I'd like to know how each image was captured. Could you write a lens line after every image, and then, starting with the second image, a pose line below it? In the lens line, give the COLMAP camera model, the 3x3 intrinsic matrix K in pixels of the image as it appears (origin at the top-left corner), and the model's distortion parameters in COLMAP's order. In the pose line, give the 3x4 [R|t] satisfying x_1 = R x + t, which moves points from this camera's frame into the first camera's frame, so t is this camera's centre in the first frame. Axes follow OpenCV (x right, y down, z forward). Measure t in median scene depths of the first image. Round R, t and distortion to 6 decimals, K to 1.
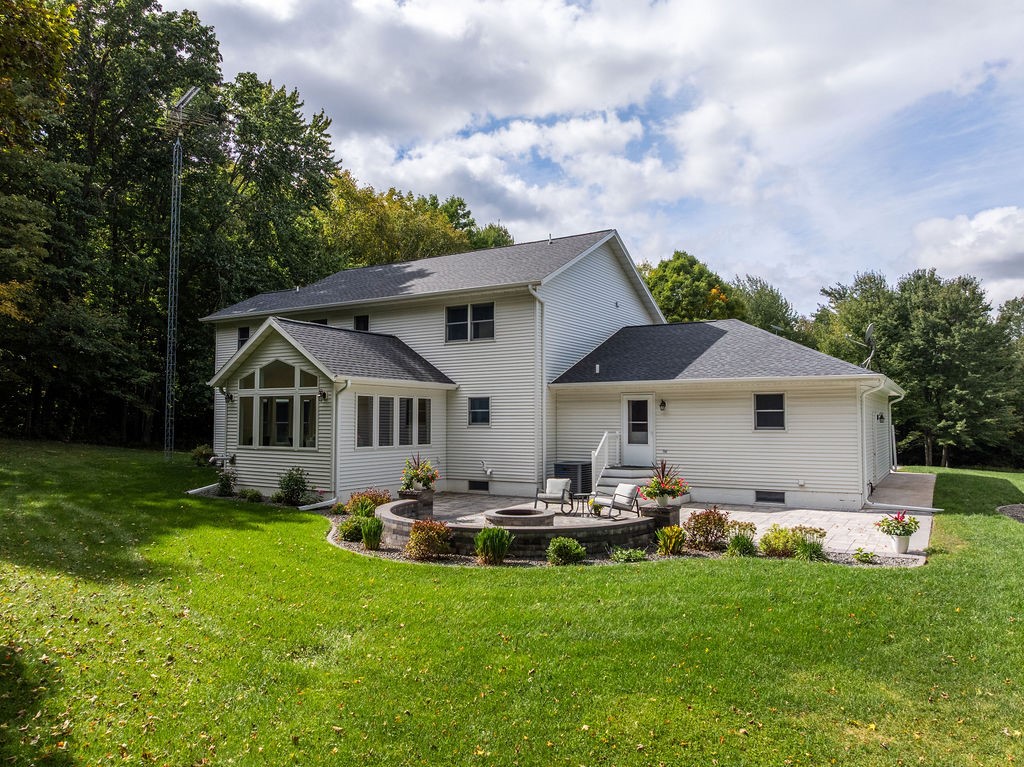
lens RADIAL K [[715.8, 0, 512.0], [0, 715.8, 383.5], [0, 0, 1]] dist [-0.009116, -0.047336]
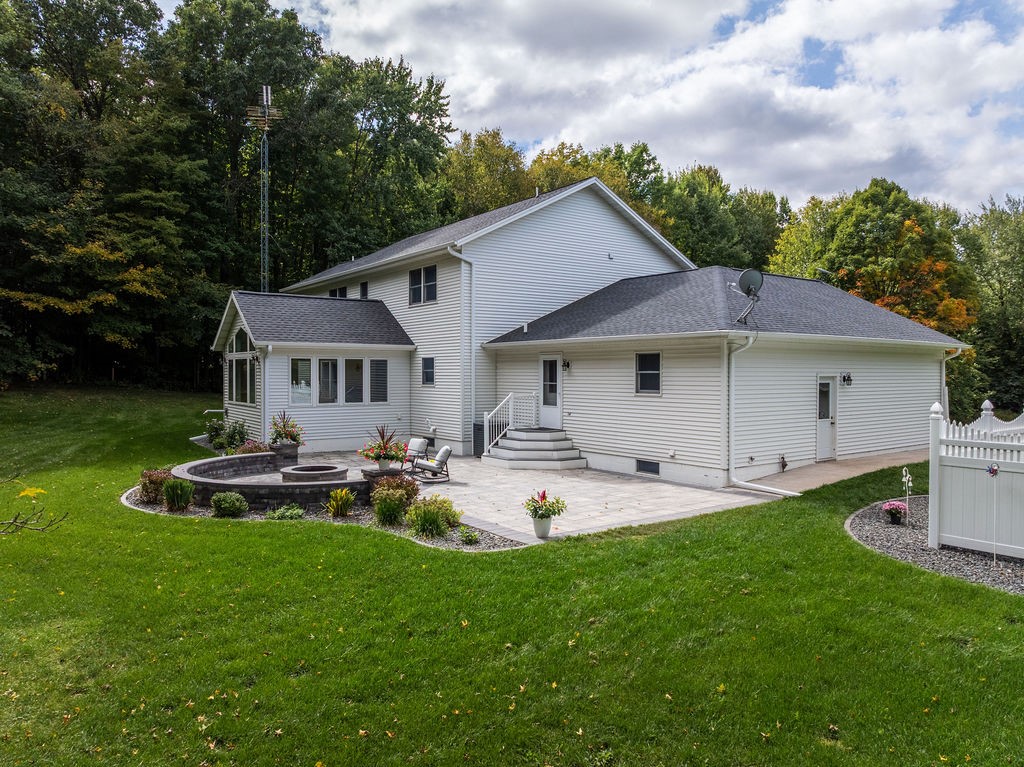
lens RADIAL K [[712.8, 0, 512.0], [0, 712.8, 388.1], [0, 0, 1]] dist [-0.011757, -0.005514]
pose [[0.921619, 0.008987, -0.387992, 0.495638], [0.019792, 0.997343, 0.070115, -0.007403], [0.387591, -0.072298, 0.918992, 0.096228]]
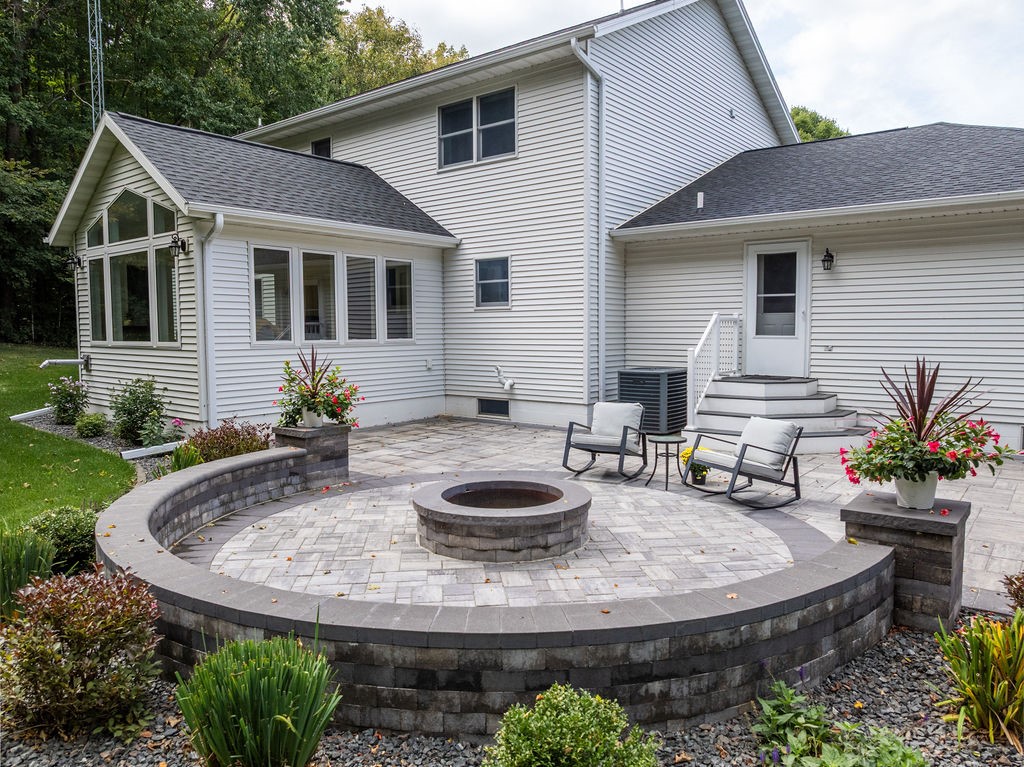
lens RADIAL K [[715.8, 0, 512.0], [0, 715.8, 383.5], [0, 0, 1]] dist [-0.009116, -0.047336]
pose [[0.992105, 0.003651, -0.125357, 0.046420], [0.012724, 0.991488, 0.129572, 0.047697], [0.124763, -0.130144, 0.983614, 0.434880]]
